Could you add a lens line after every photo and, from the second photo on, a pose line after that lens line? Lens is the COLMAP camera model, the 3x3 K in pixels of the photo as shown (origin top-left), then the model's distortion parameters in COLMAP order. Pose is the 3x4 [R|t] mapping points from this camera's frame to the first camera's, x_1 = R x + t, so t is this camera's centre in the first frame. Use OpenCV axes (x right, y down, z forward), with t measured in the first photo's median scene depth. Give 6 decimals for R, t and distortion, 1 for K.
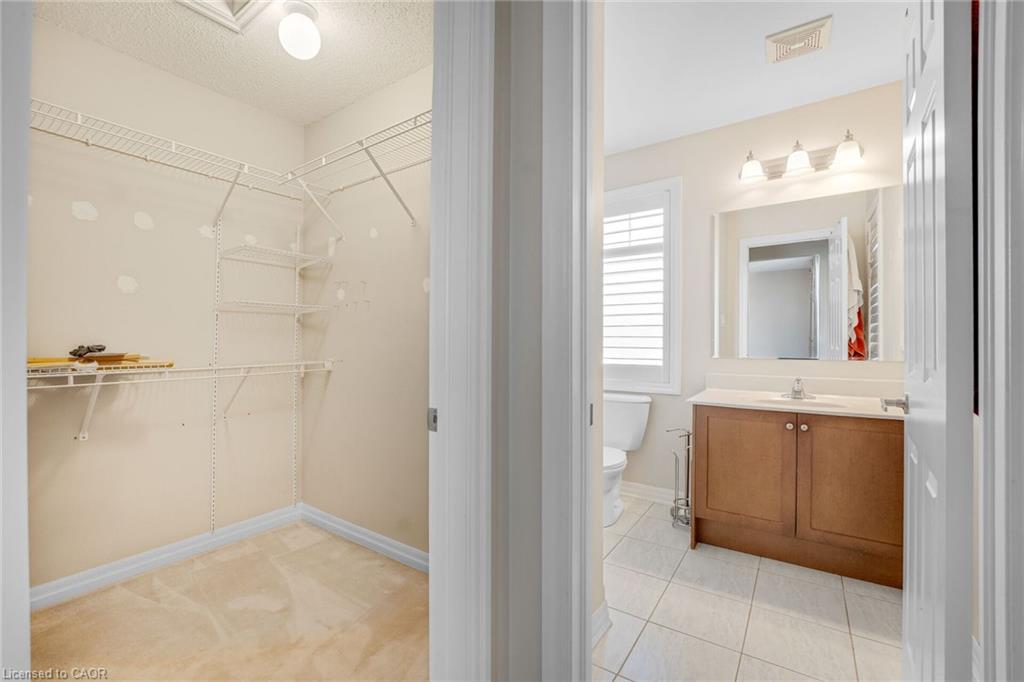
lens RADIAL K [[433.8, 0, 510.4], [0, 433.8, 343.3], [0, 0, 1]] dist [-0.024781, 0.000244]
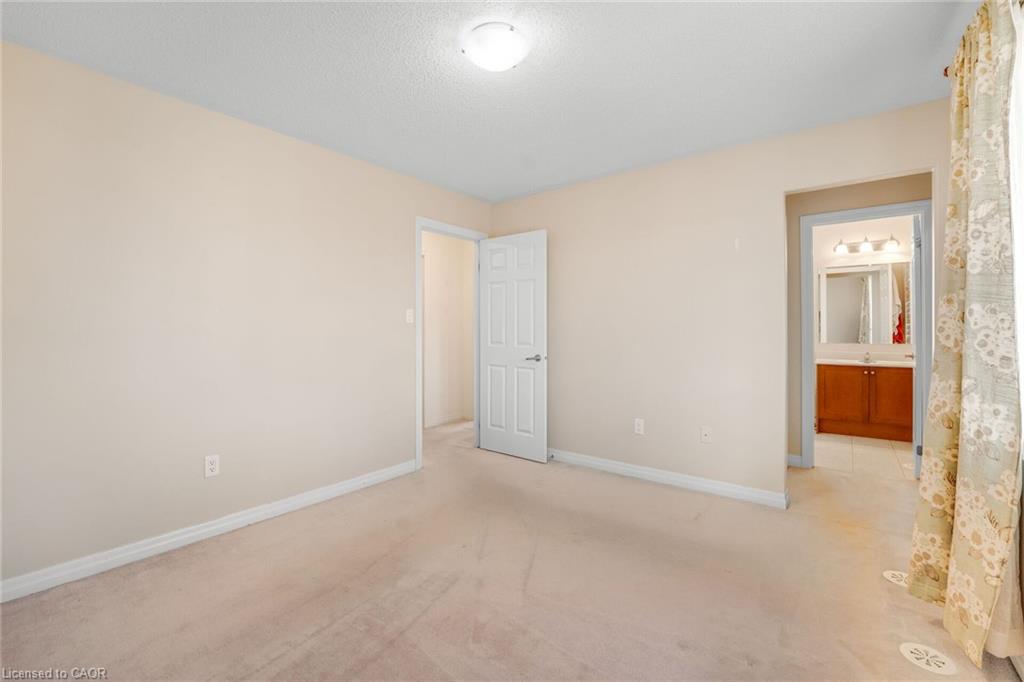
lens RADIAL K [[433.8, 0, 513.0], [0, 433.8, 332.3], [0, 0, 1]] dist [-0.024781, 0.000244]
pose [[0.998056, -0.003631, -0.062225, -0.764215], [0.002992, 0.999942, -0.010350, 0.000294], [0.062259, 0.010143, 0.998008, -0.977388]]
